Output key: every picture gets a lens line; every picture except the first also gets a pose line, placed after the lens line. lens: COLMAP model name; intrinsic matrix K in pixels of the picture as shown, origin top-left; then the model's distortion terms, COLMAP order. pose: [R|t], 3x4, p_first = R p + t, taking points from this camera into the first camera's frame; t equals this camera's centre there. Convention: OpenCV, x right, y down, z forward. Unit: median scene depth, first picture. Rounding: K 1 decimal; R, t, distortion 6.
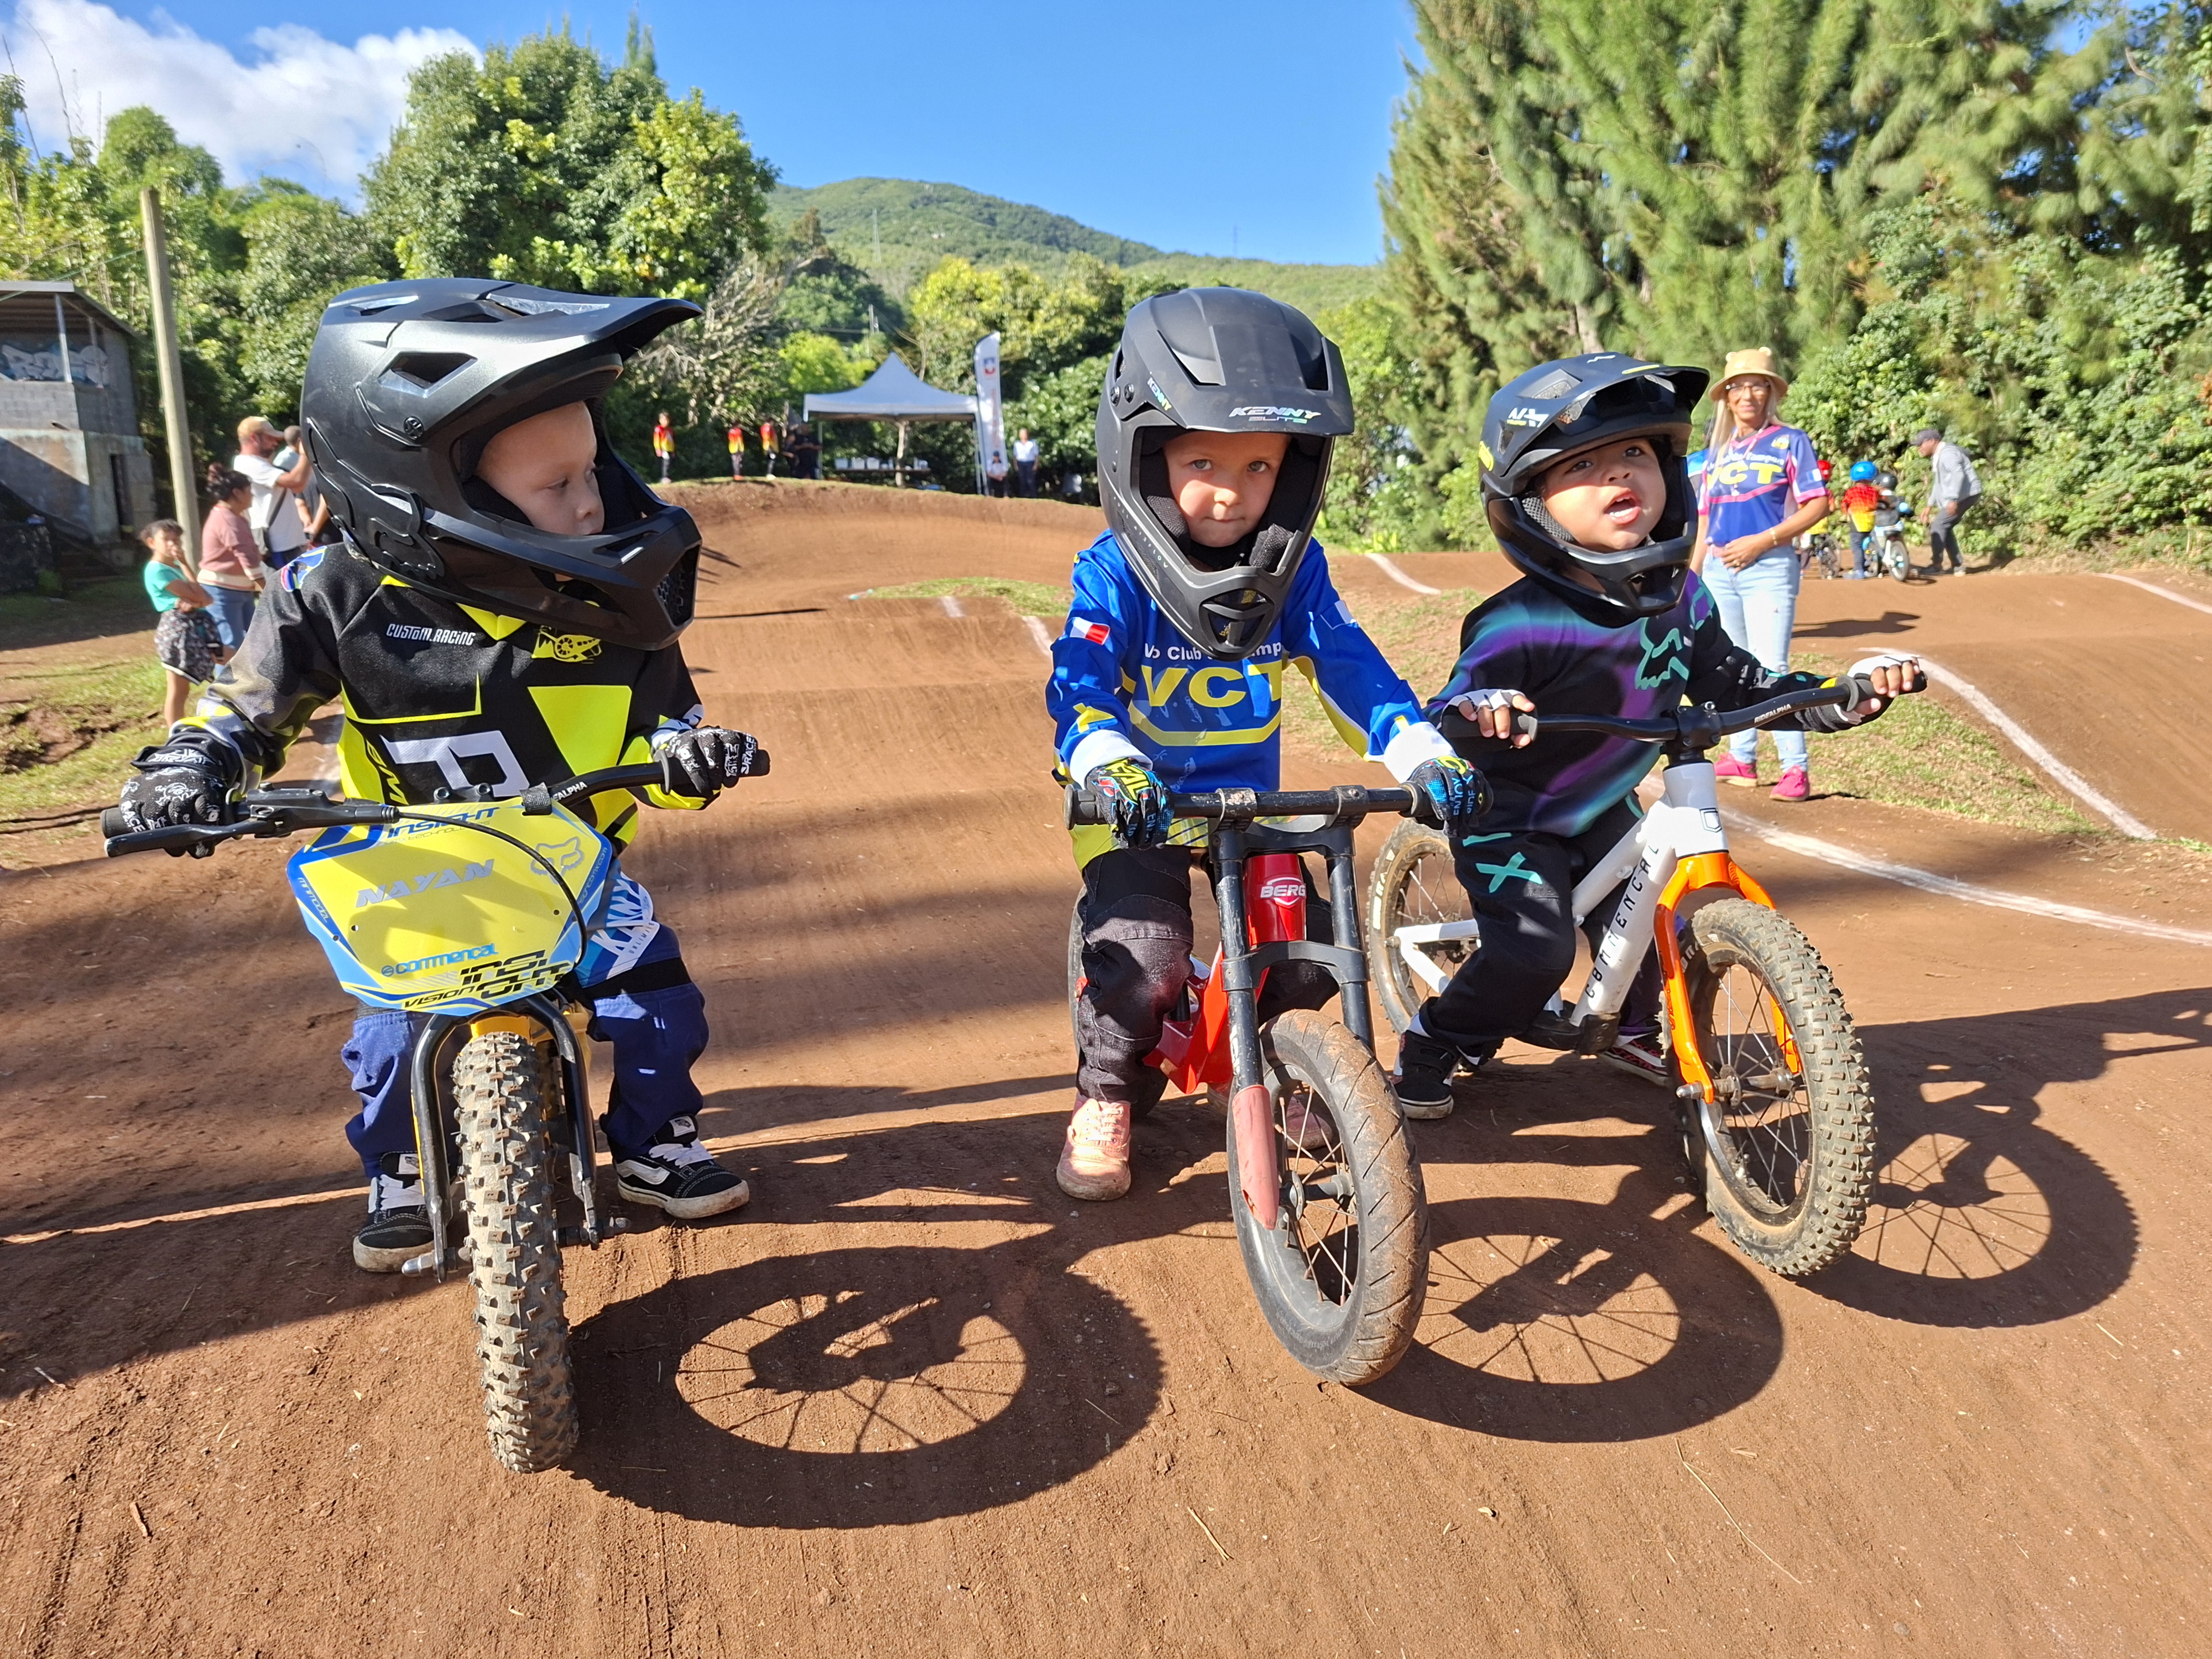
lens RADIAL K [[1481.0, 0, 1100.8], [0, 1481.0, 825.1], [0, 0, 1]] dist [0.006309, -0.011654]
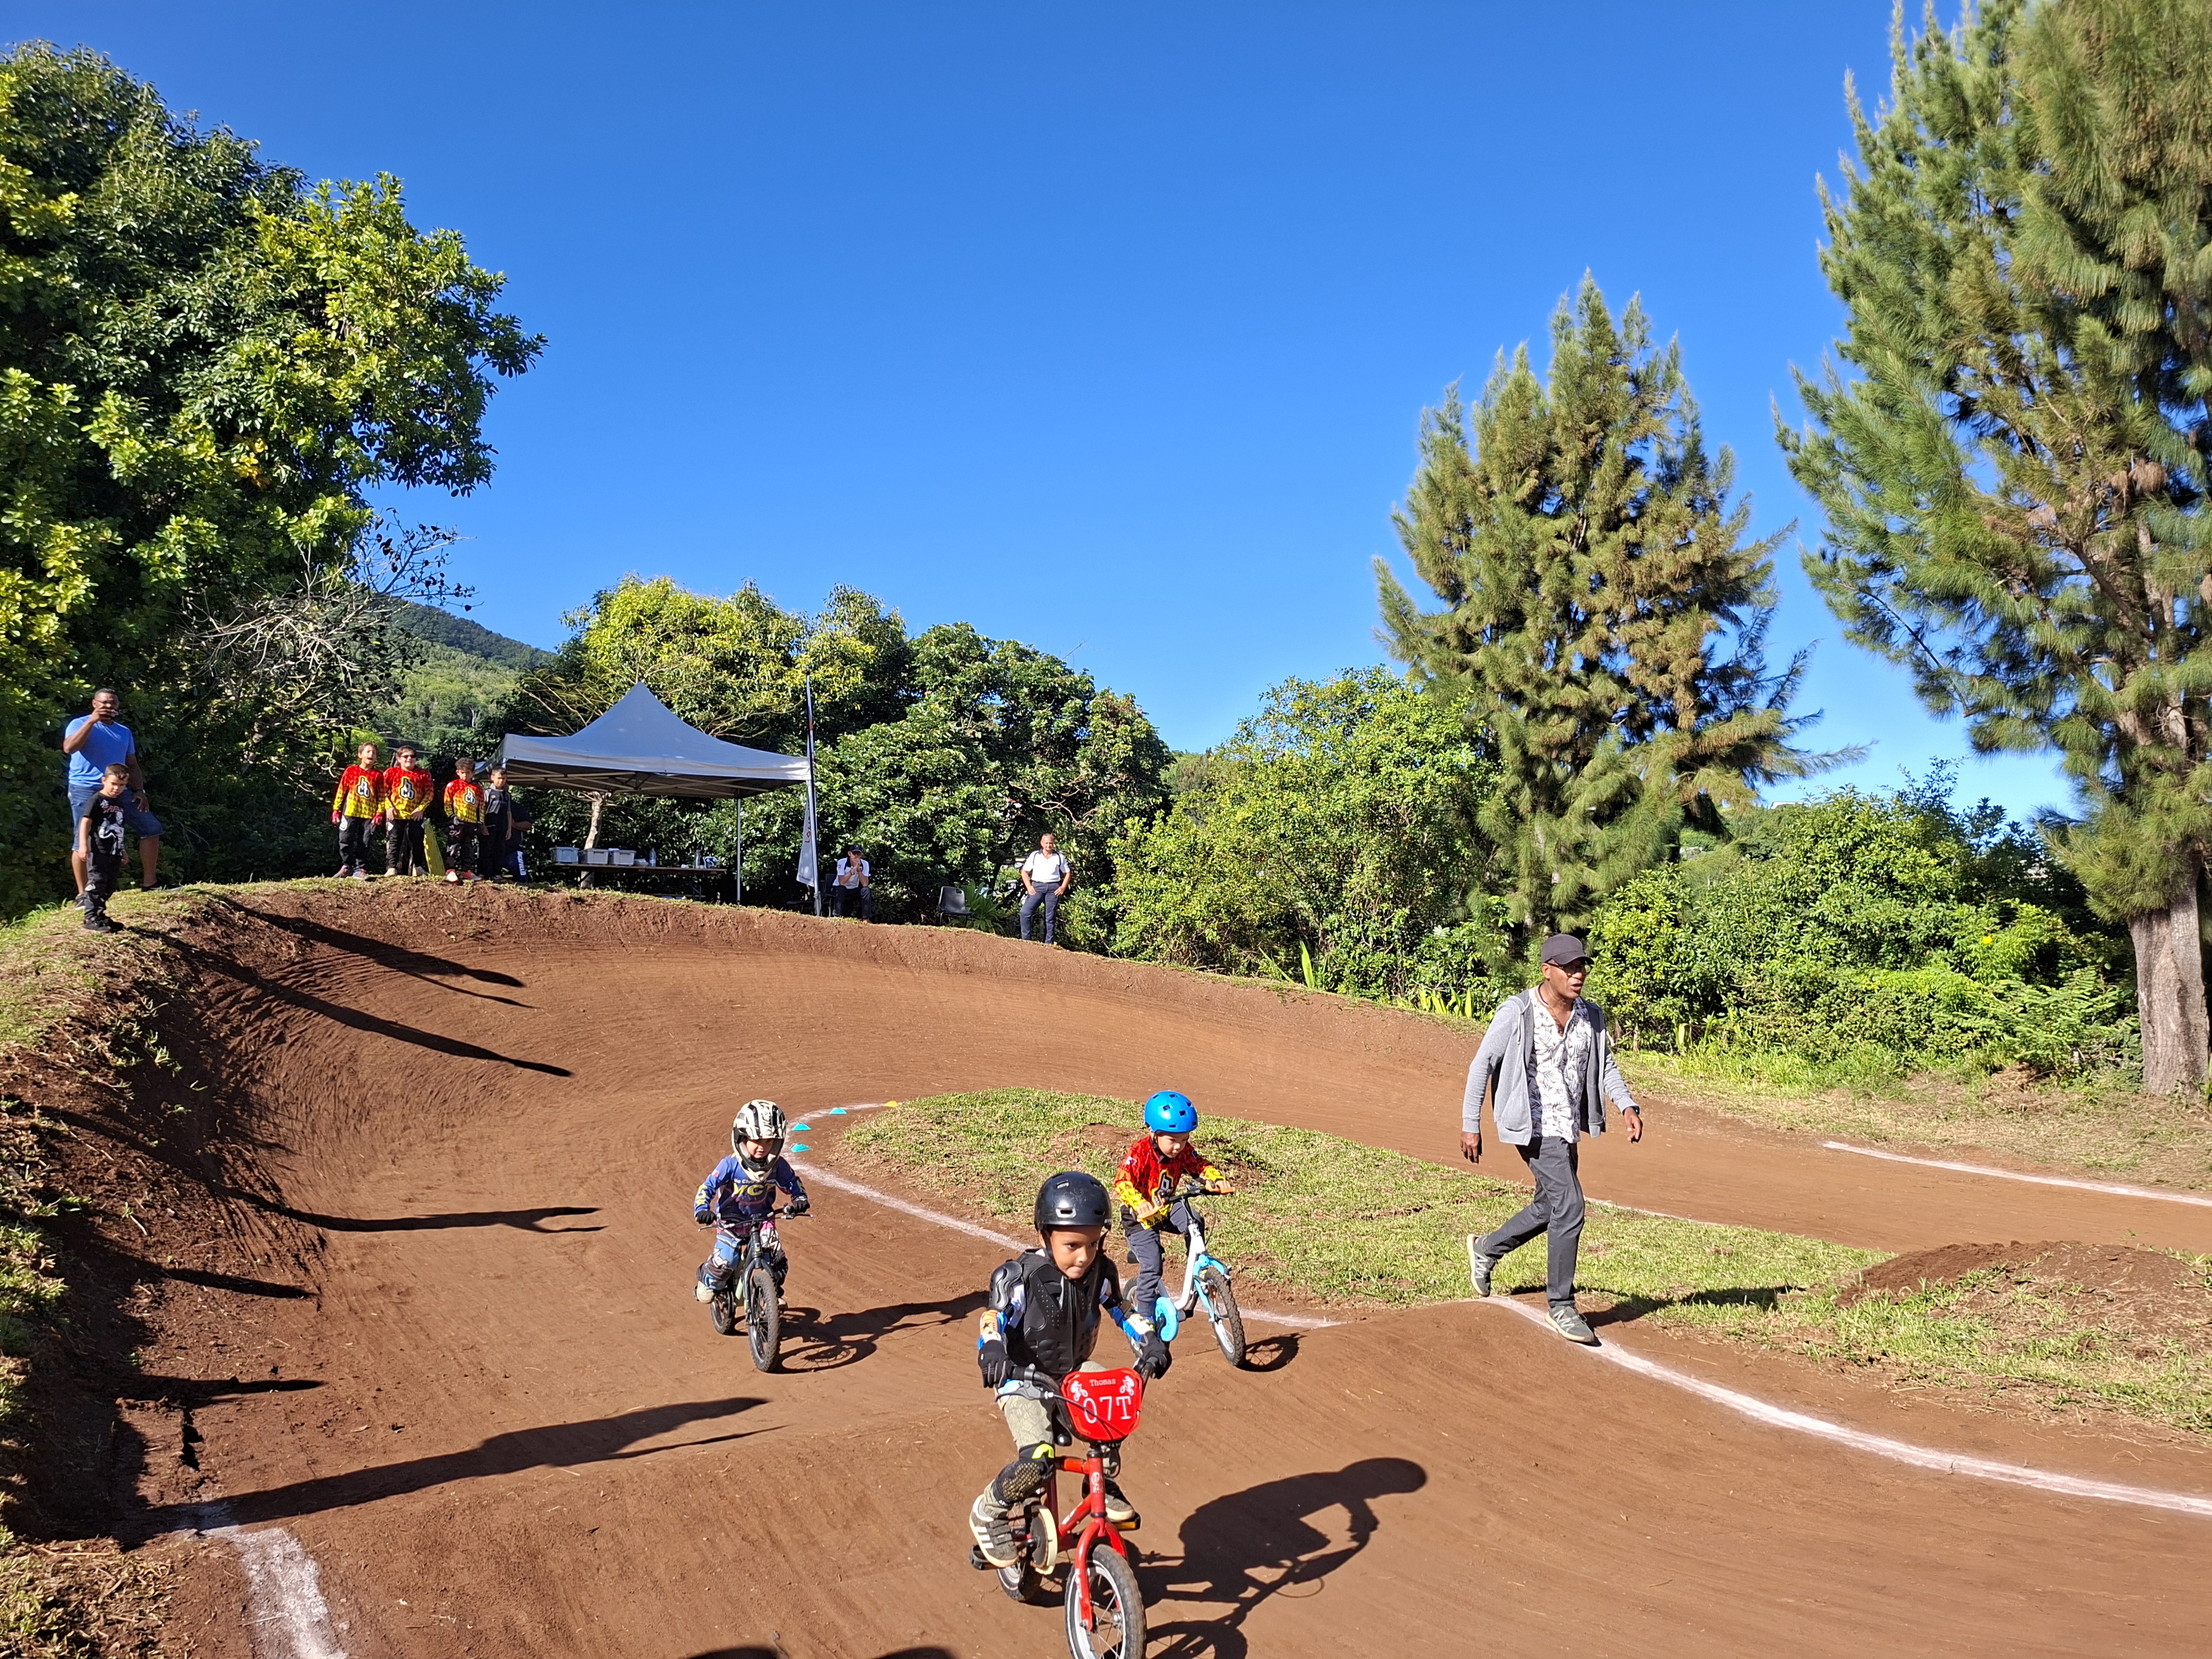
lens RADIAL K [[1481.0, 0, 1108.1], [0, 1481.0, 842.7], [0, 0, 1]] dist [0.006309, -0.011654]
pose [[0.928482, 0.047378, 0.368344, -0.215617], [0.050516, 0.966499, -0.251652, -0.107033], [-0.367927, 0.252261, 0.894983, 0.469591]]
